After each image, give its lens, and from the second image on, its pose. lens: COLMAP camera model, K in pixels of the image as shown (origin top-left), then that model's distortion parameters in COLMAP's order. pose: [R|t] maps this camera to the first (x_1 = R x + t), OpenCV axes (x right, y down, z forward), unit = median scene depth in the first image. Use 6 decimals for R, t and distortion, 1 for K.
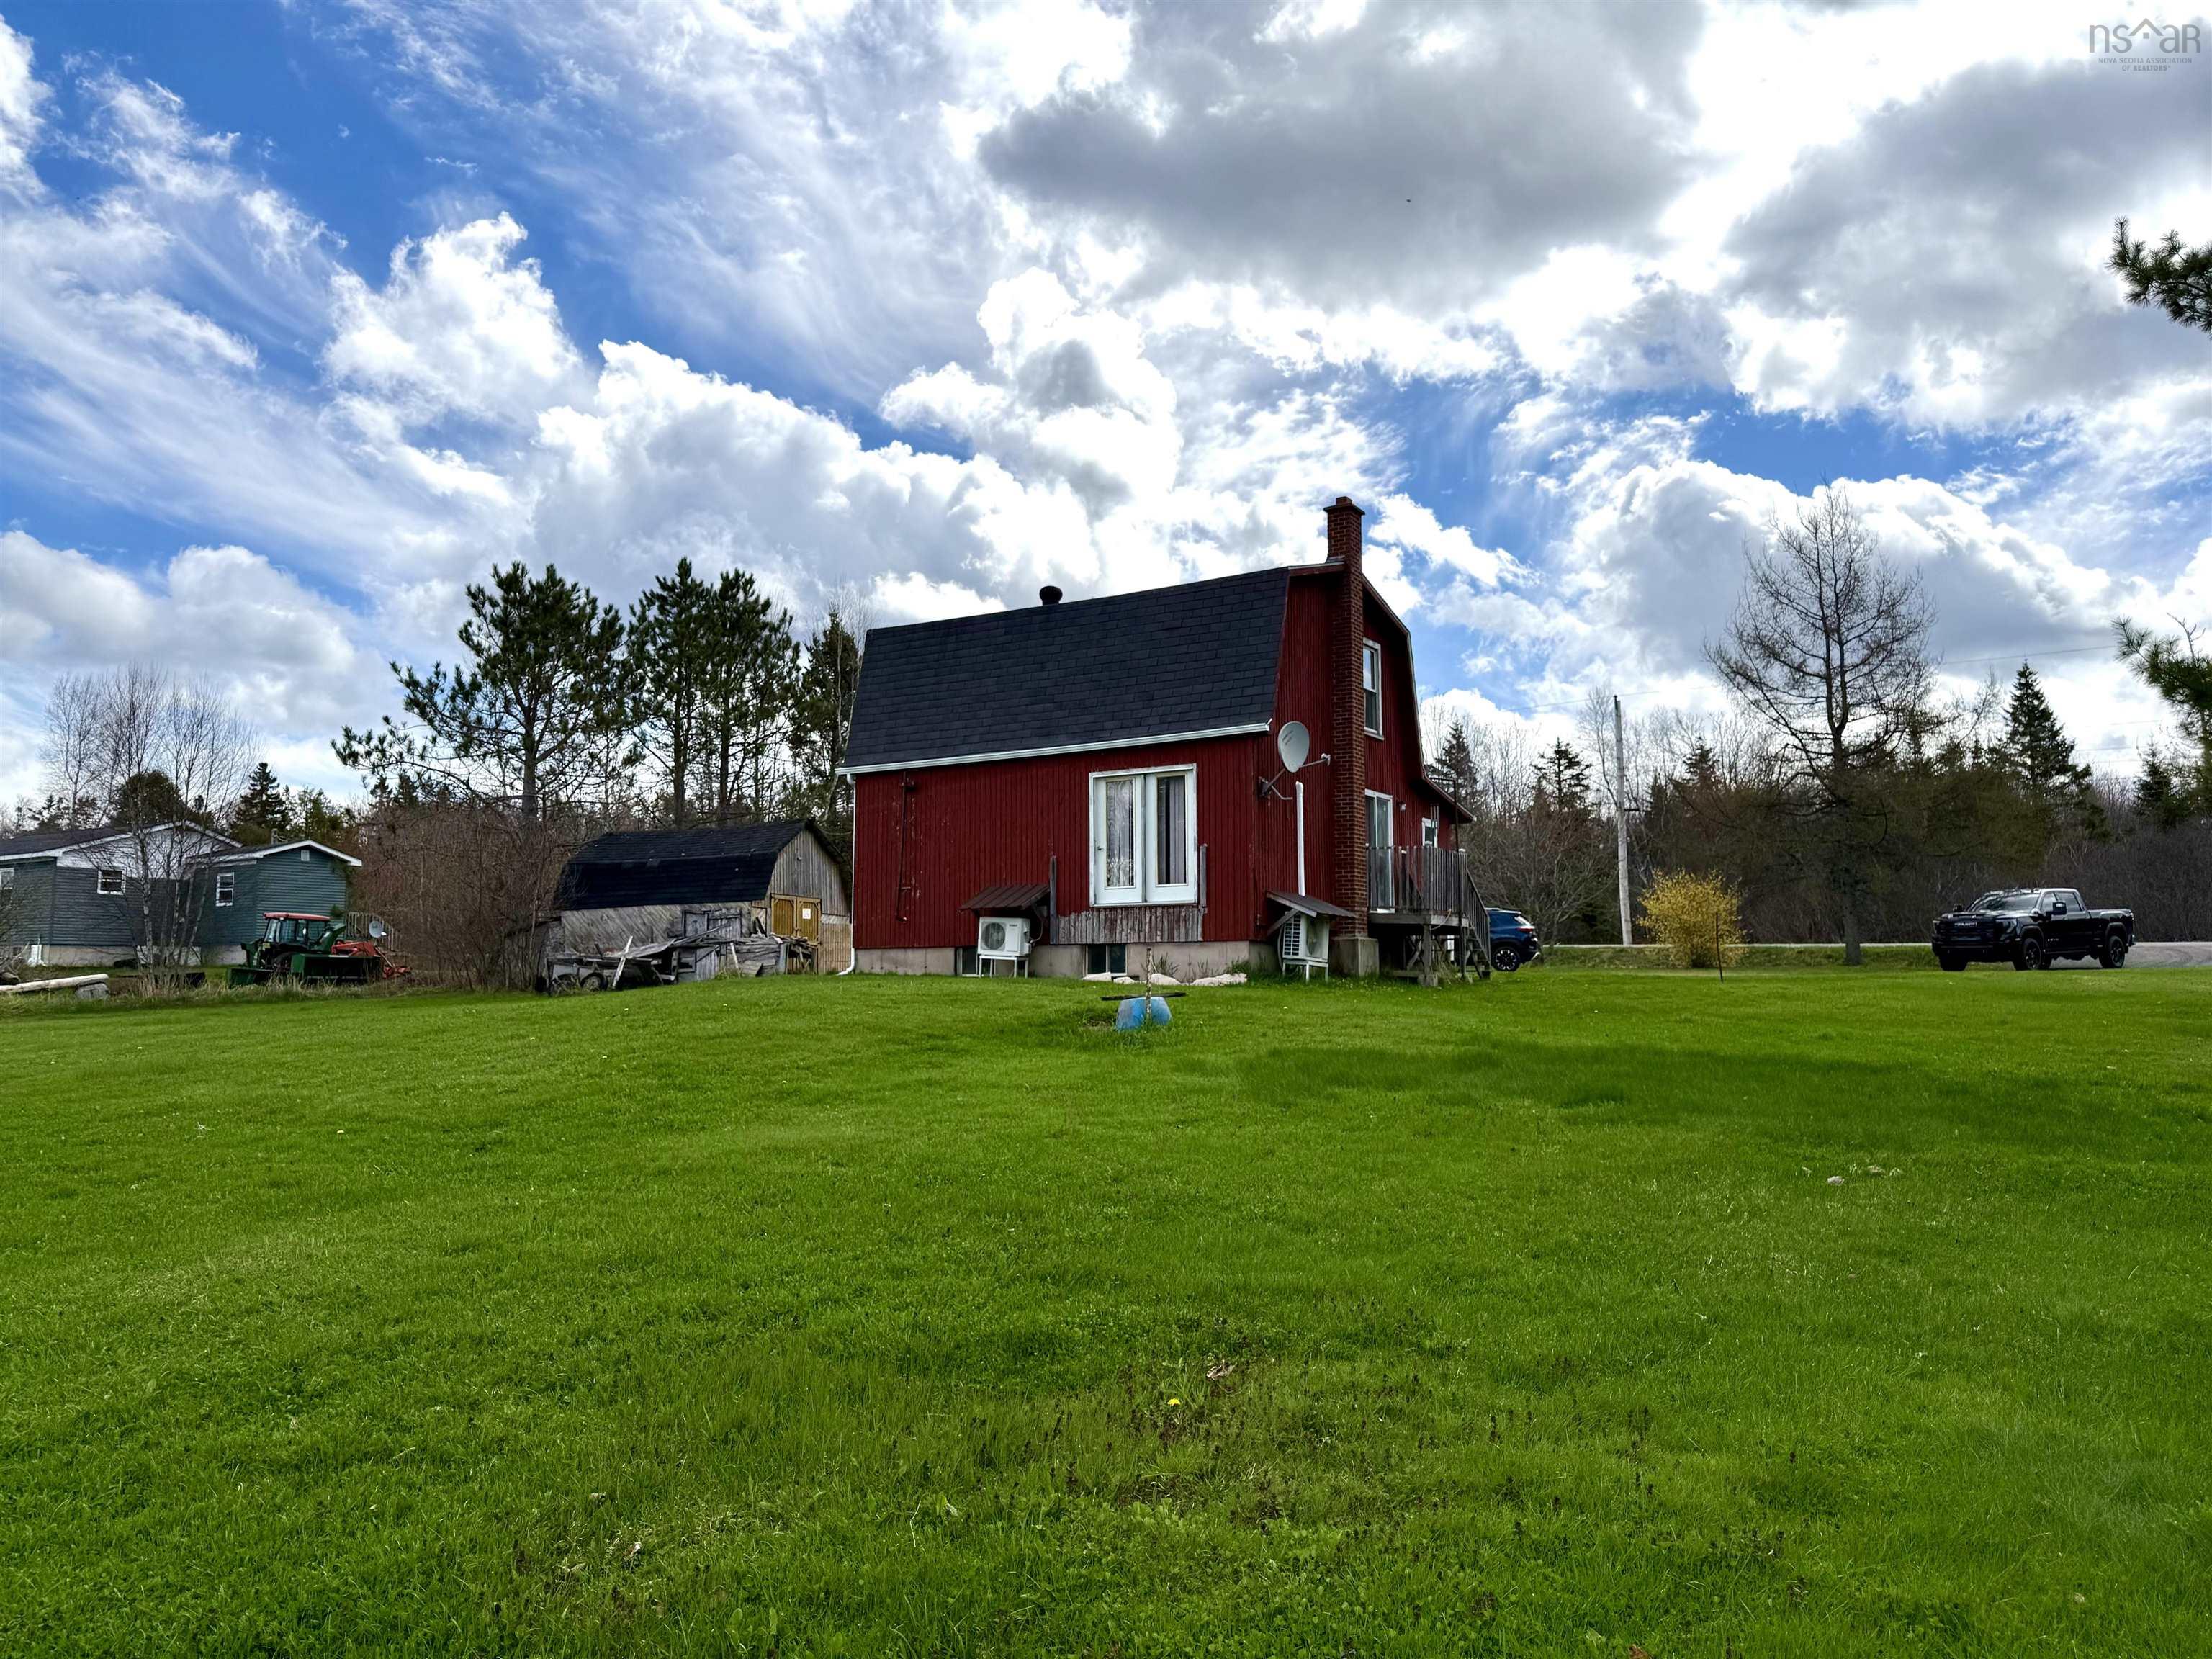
lens RADIAL K [[1541.9, 0, 1112.1], [0, 1541.9, 833.4], [0, 0, 1]] dist [0.130266, -0.137937]
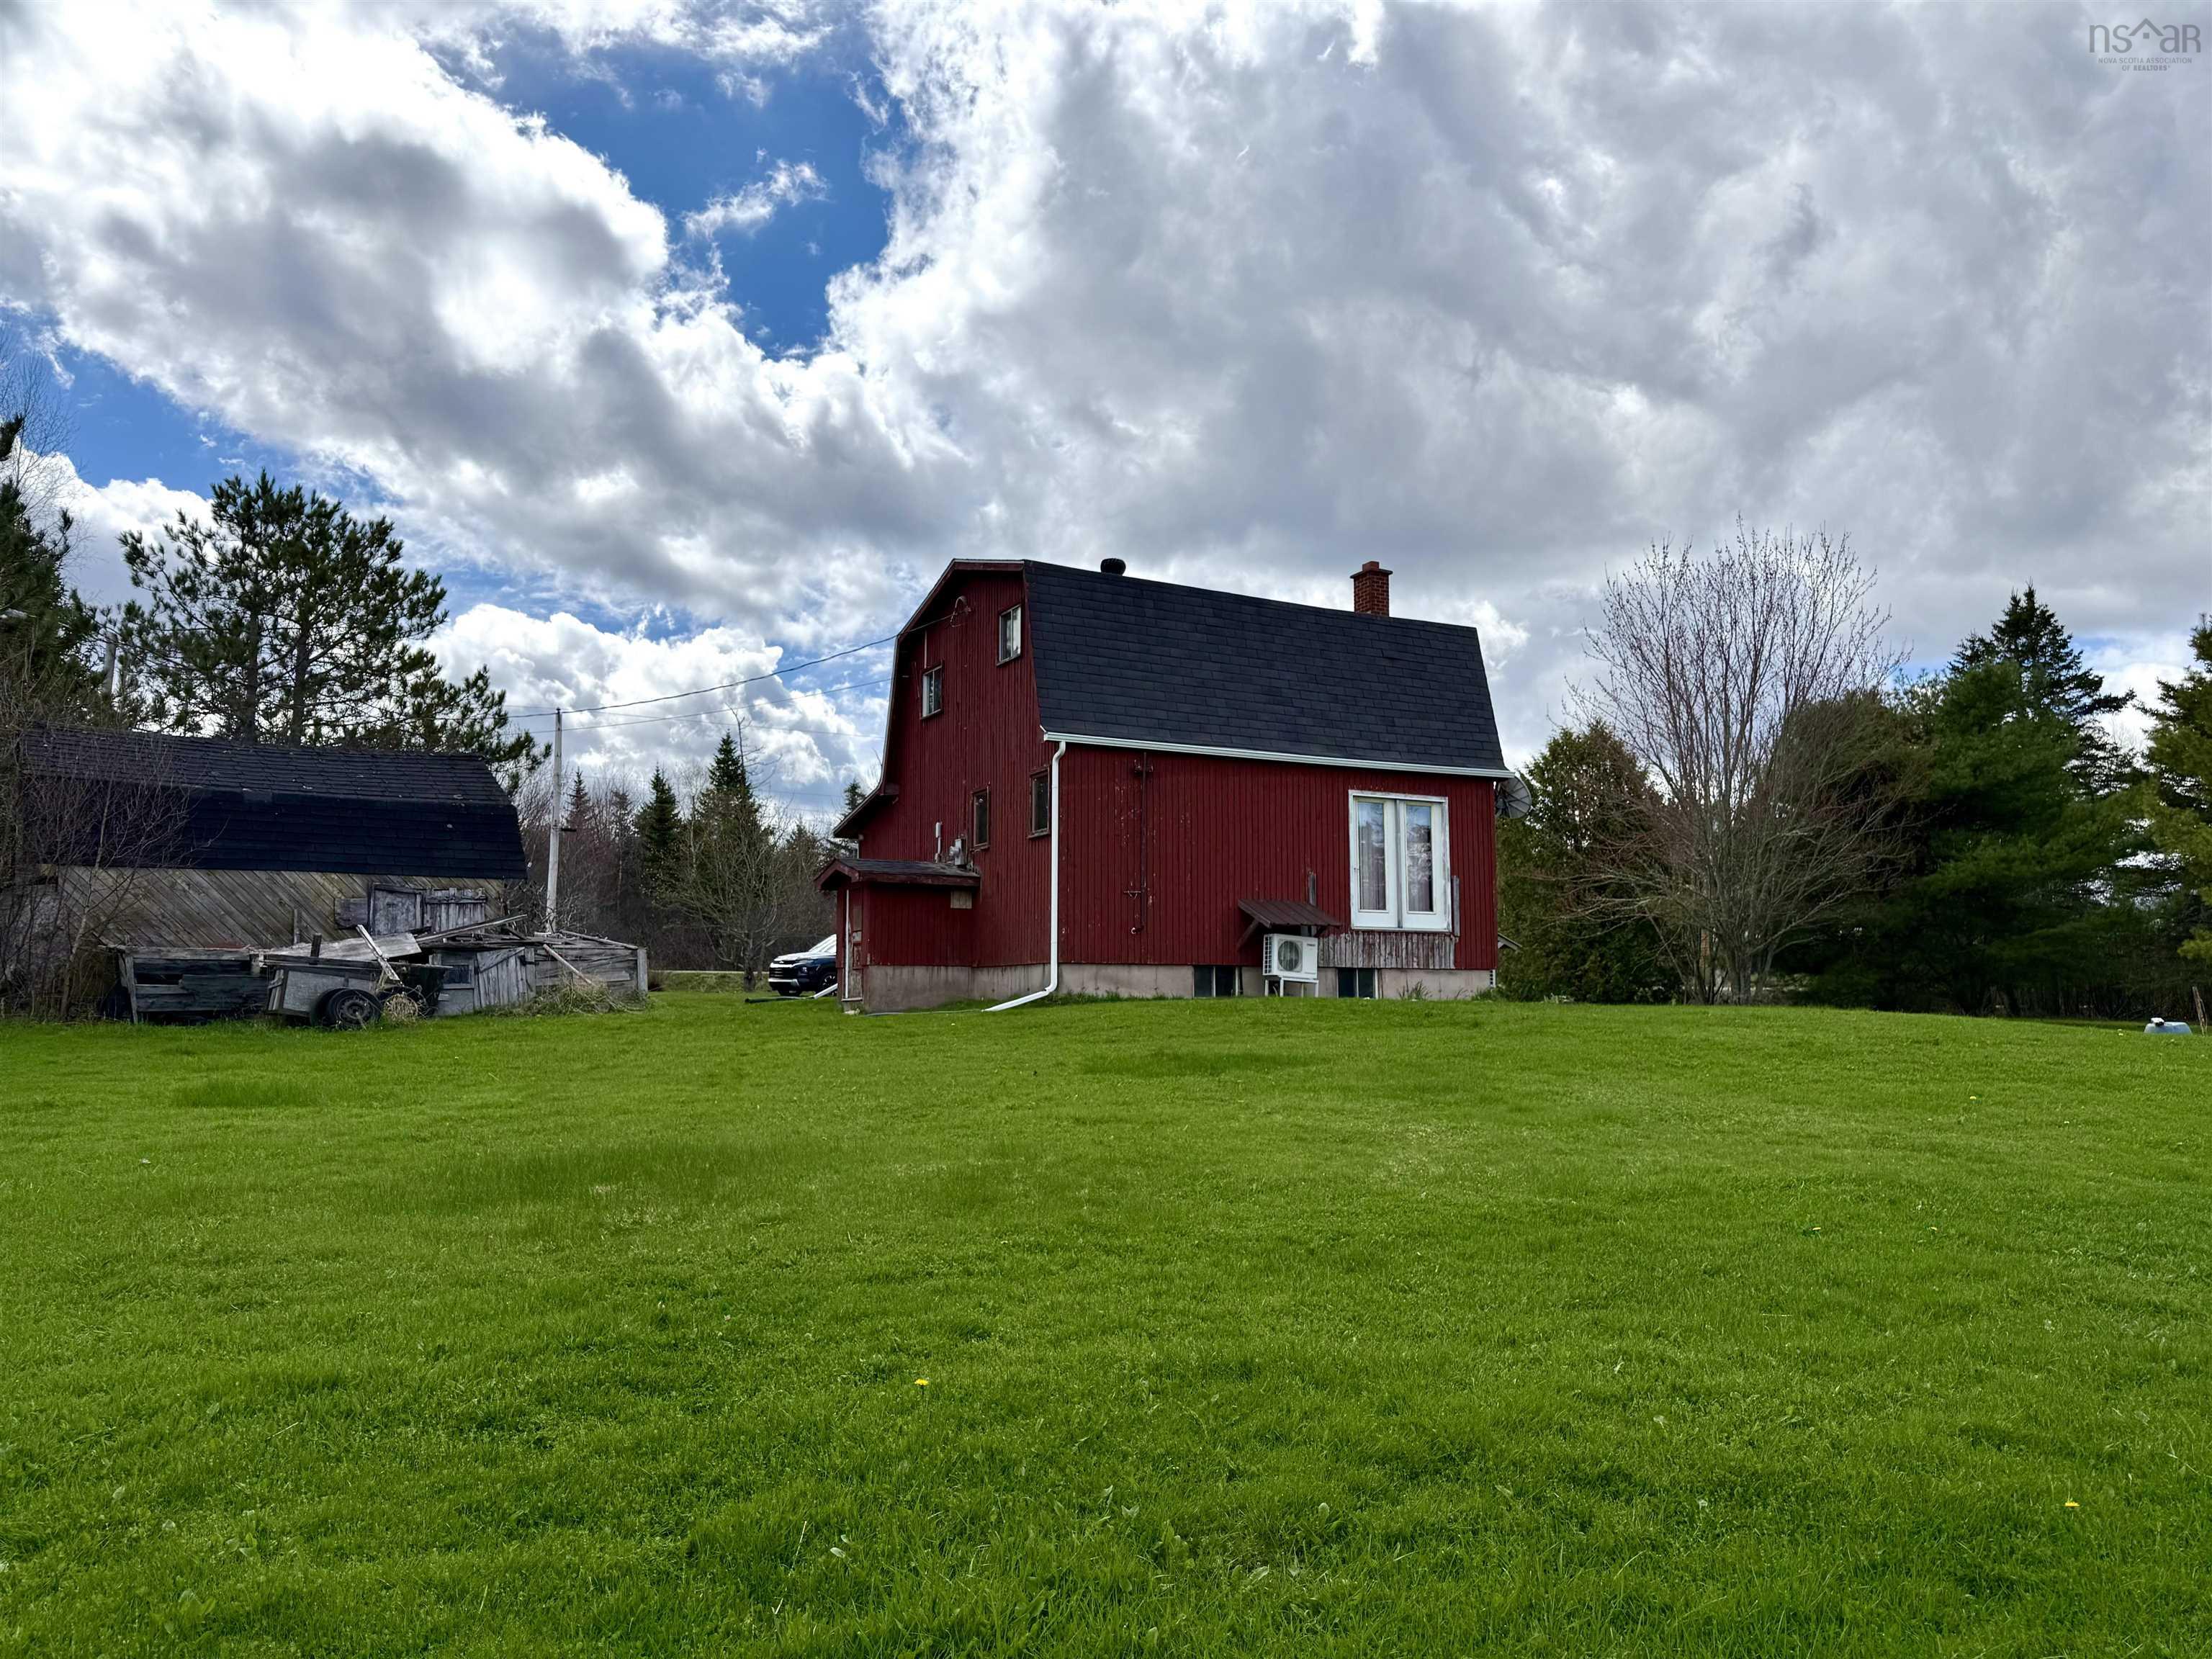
lens RADIAL K [[1541.9, 0, 1112.1], [0, 1541.9, 833.4], [0, 0, 1]] dist [0.130266, -0.137937]
pose [[0.505415, 0.100370, 0.857019, -0.905069], [-0.085362, 0.994156, -0.066090, 0.063531], [-0.858643, -0.039754, 0.511029, 0.628252]]
